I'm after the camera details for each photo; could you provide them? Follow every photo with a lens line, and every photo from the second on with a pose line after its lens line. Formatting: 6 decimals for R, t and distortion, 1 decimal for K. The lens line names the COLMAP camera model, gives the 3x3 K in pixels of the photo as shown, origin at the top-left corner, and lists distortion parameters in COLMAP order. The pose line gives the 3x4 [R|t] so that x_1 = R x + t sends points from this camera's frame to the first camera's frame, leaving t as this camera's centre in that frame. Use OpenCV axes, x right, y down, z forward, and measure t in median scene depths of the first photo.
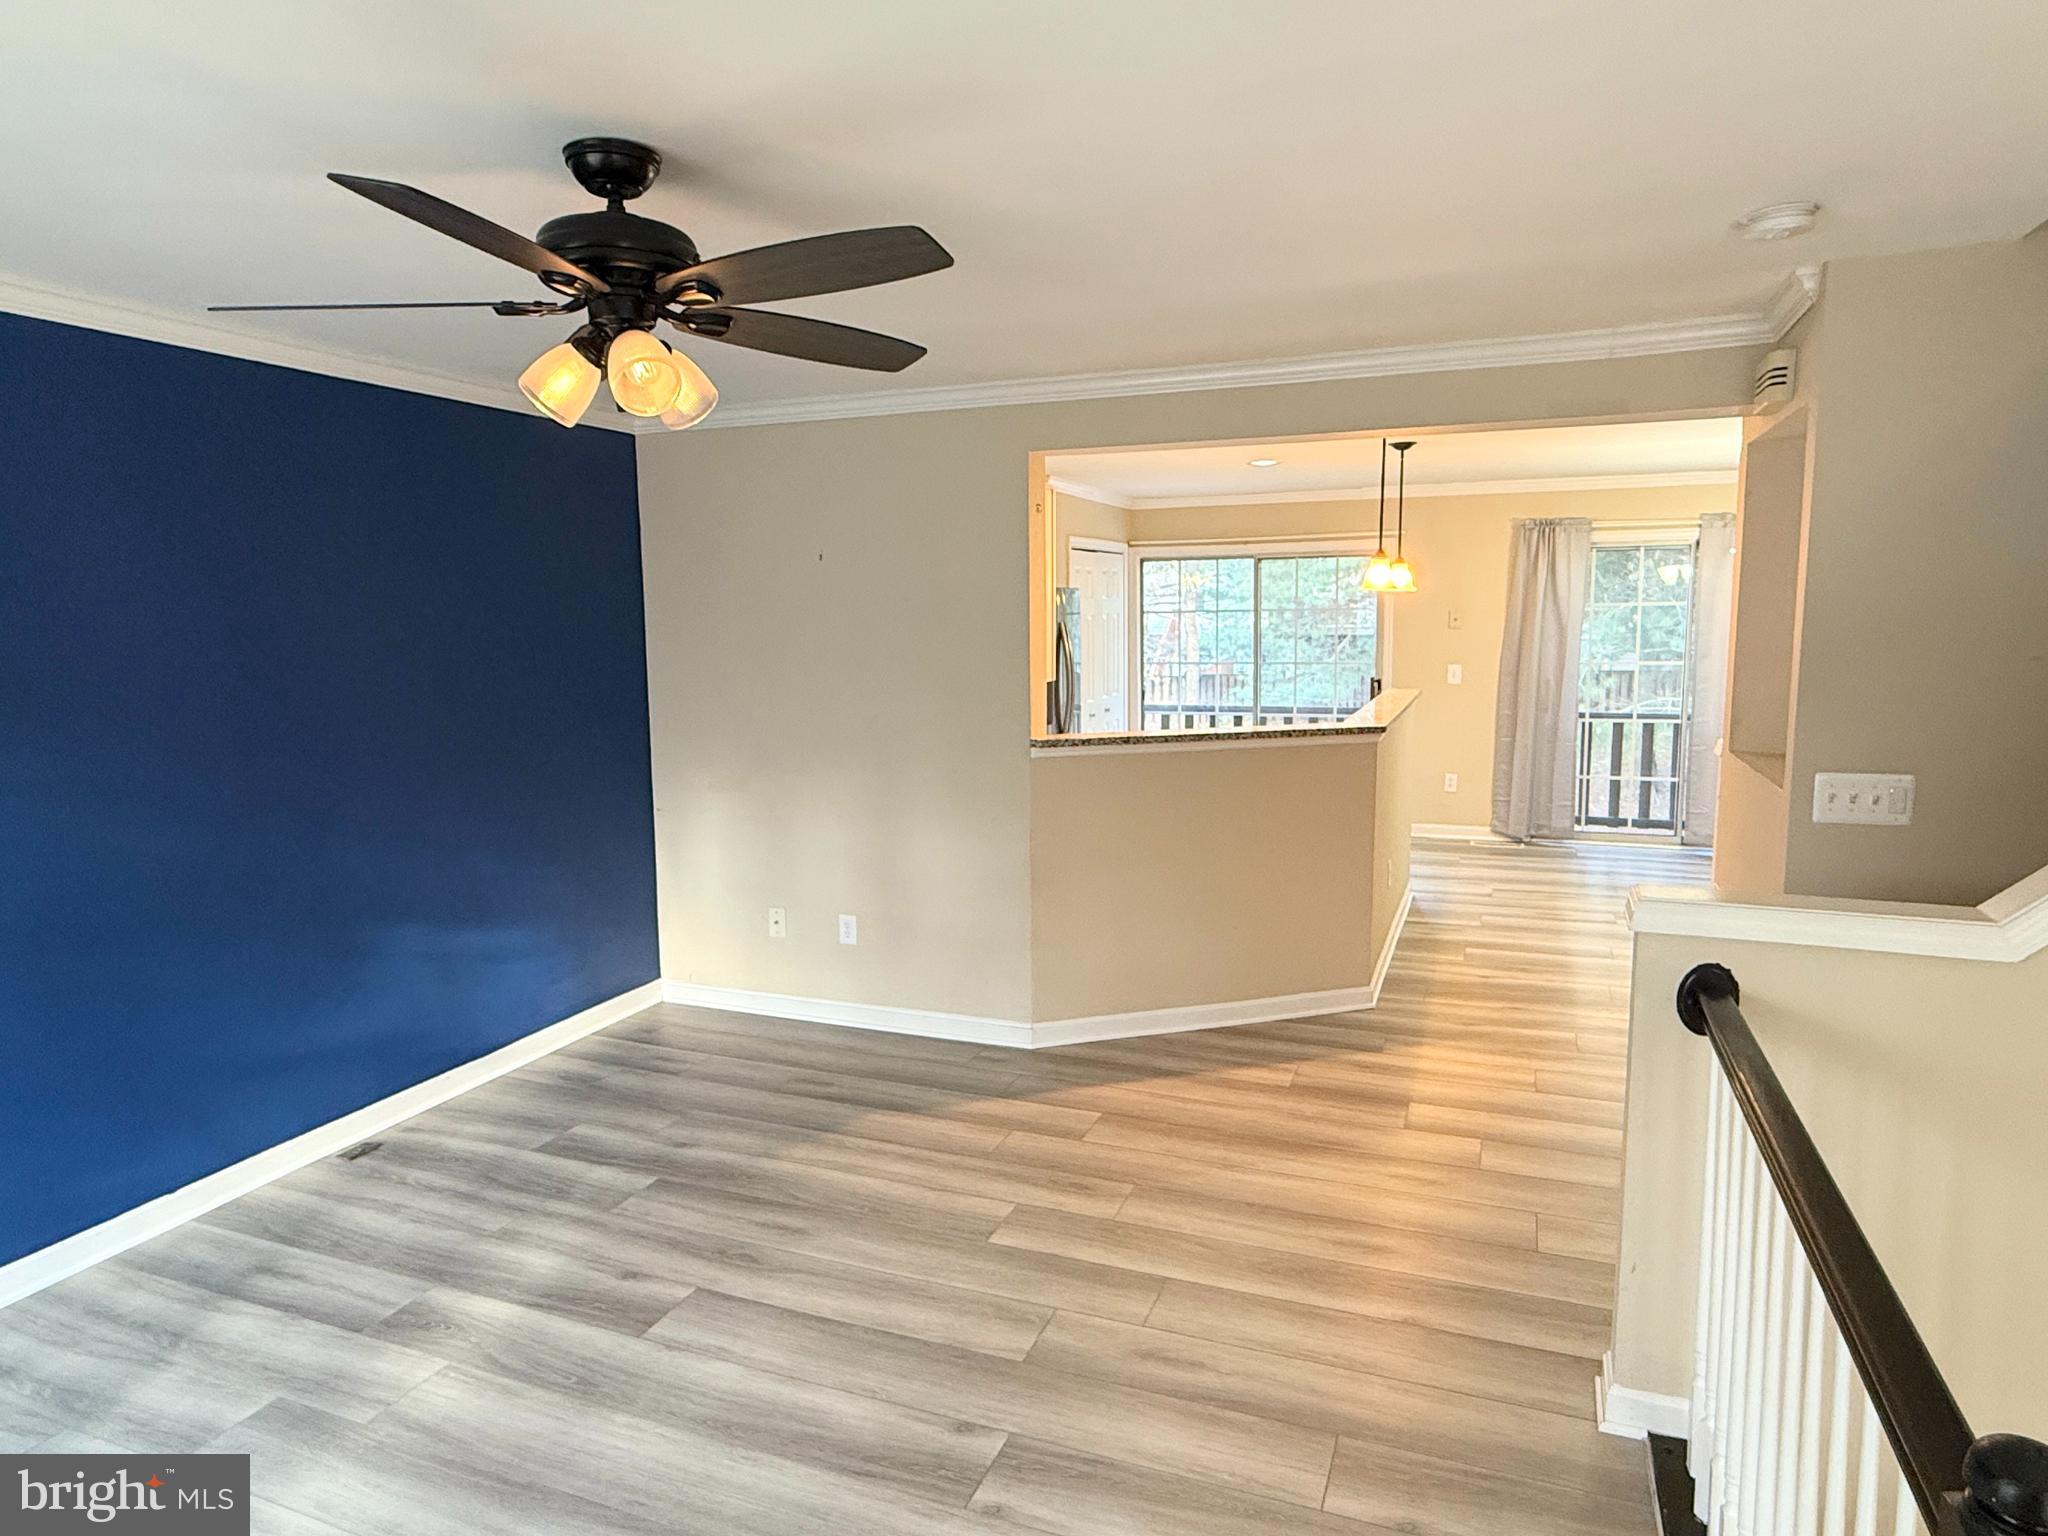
lens RADIAL K [[1209.1, 0, 1024.0], [0, 1209.1, 768.0], [0, 0, 1]] dist [-0.020482, -0.000257]
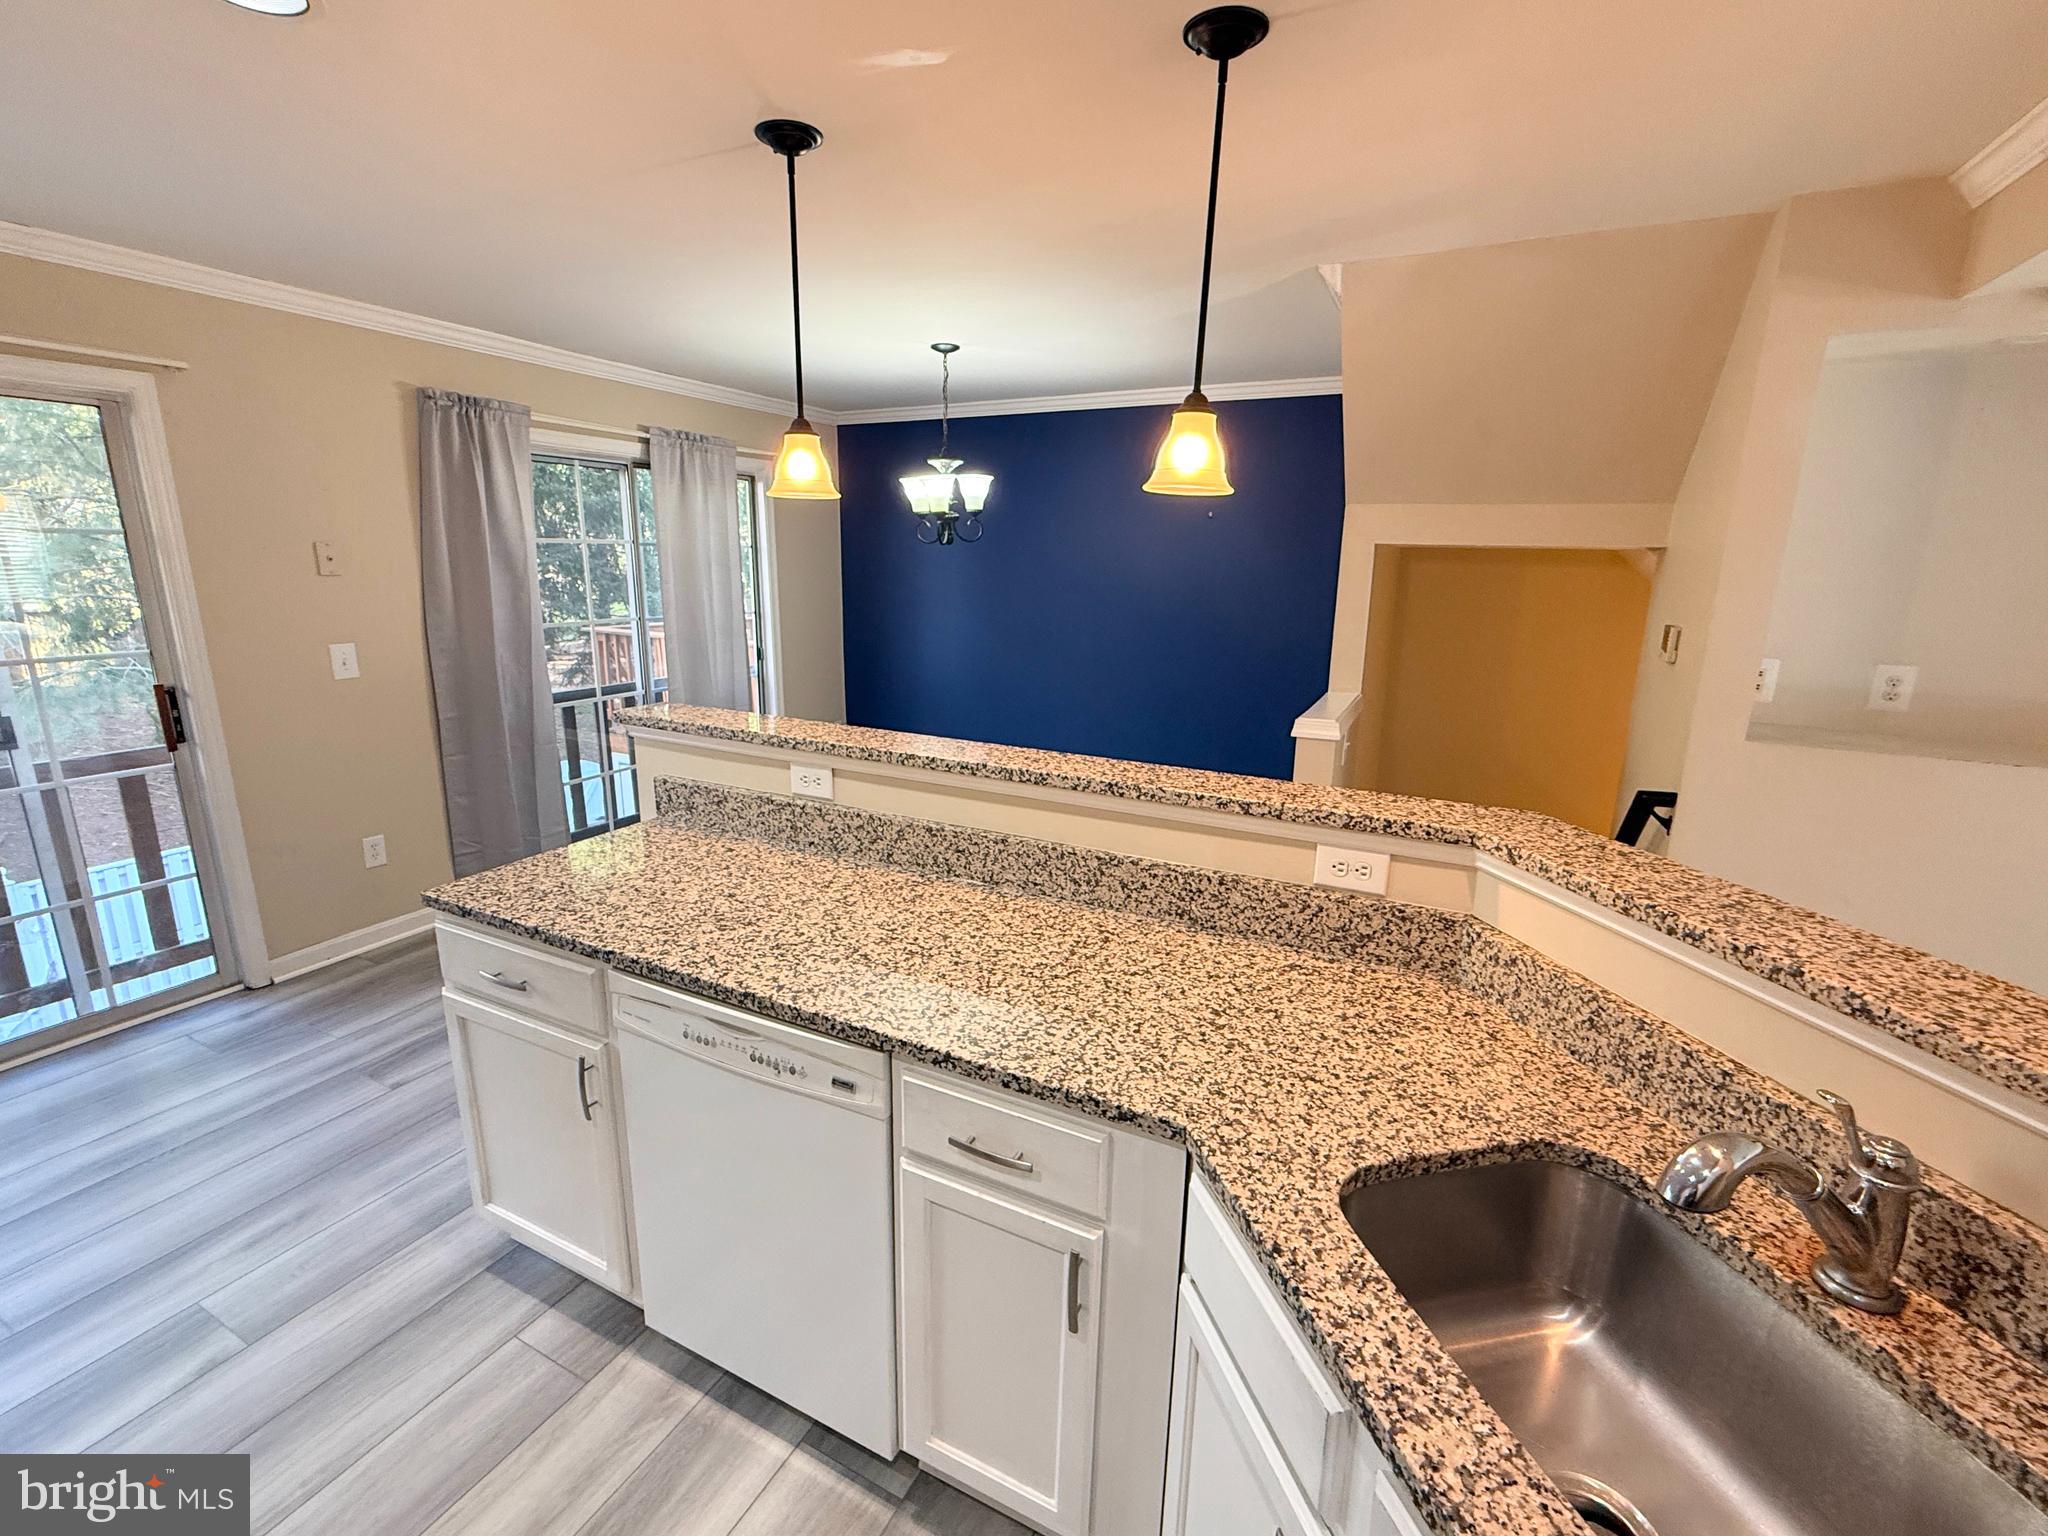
lens RADIAL K [[889.4, 0, 1024.0], [0, 889.4, 768.0], [0, 0, 1]] dist [0.000354, 0.000054]
pose [[0.081856, -0.217906, 0.972531, -0.027913], [0.115841, 0.971272, 0.207874, -0.095037], [-0.989889, 0.095644, 0.104747, 0.787077]]
